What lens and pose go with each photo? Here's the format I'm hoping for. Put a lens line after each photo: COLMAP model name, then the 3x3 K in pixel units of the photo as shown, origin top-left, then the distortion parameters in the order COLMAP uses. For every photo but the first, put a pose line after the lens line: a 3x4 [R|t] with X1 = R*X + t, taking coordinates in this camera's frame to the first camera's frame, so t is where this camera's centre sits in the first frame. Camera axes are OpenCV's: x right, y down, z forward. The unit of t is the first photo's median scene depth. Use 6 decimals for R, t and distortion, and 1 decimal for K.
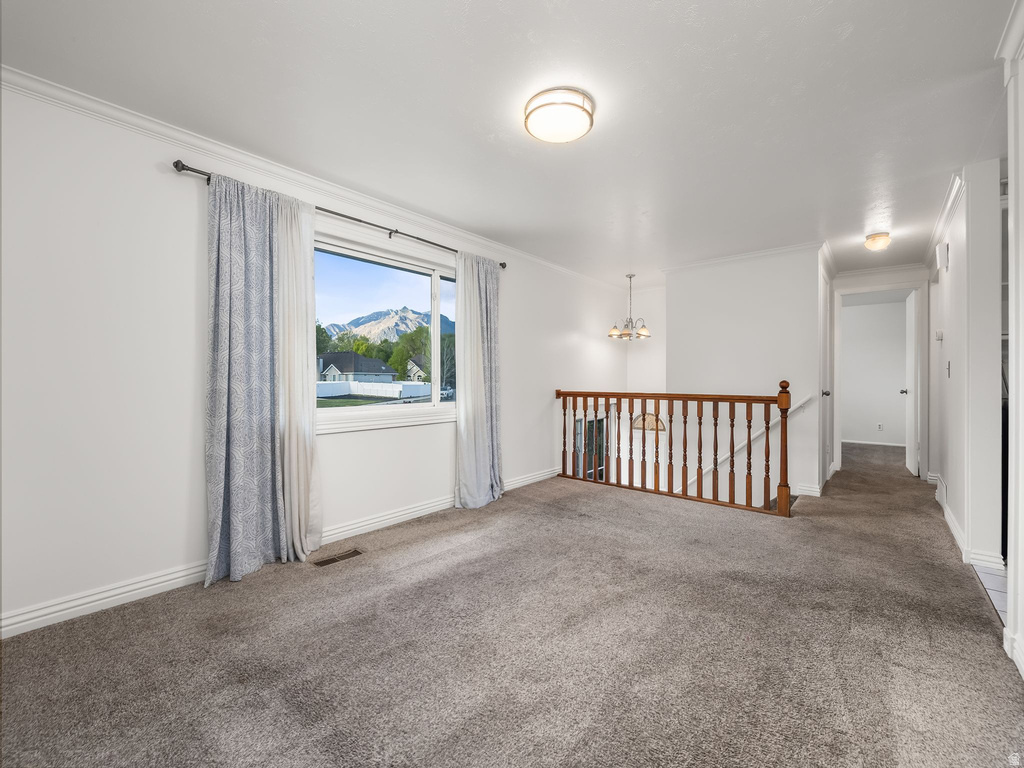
lens RADIAL K [[429.1, 0, 505.1], [0, 429.1, 381.5], [0, 0, 1]] dist [0.000079, 0.000272]
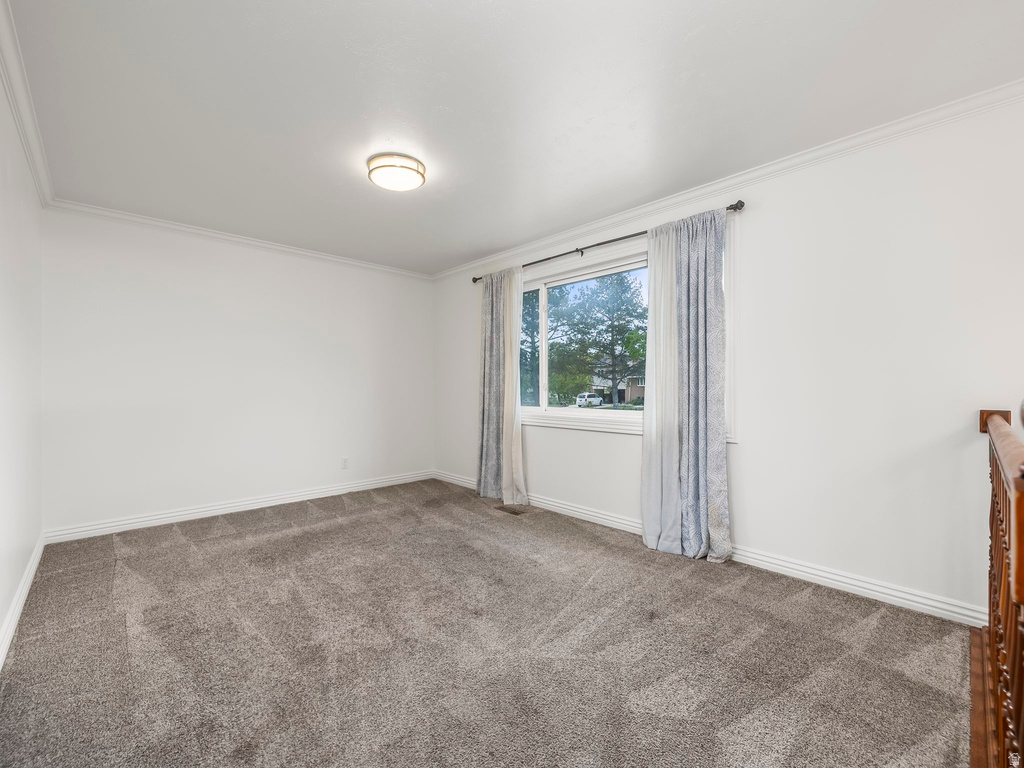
lens RADIAL K [[429.1, 0, 505.1], [0, 429.1, 381.5], [0, 0, 1]] dist [0.000079, 0.000272]
pose [[-0.096757, -0.014358, -0.995204, 0.758057], [-0.006698, 0.999883, -0.013774, 0.002420], [0.995286, 0.005333, -0.096842, 0.821646]]
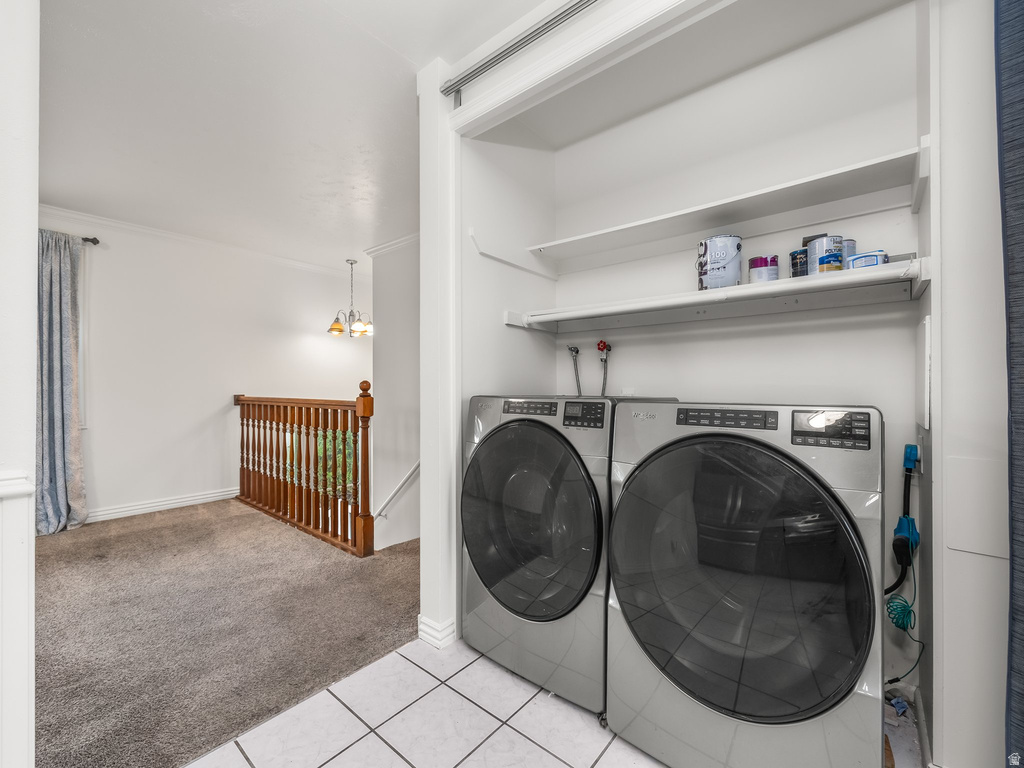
lens RADIAL K [[431.9, 0, 499.5], [0, 431.9, 384.8], [0, 0, 1]] dist [0.000474, 0.000151]
pose [[0.999942, -0.004345, 0.009845, 0.859955], [0.004437, 0.999947, -0.009278, 0.013154], [-0.009804, 0.009321, 0.999908, 0.203657]]
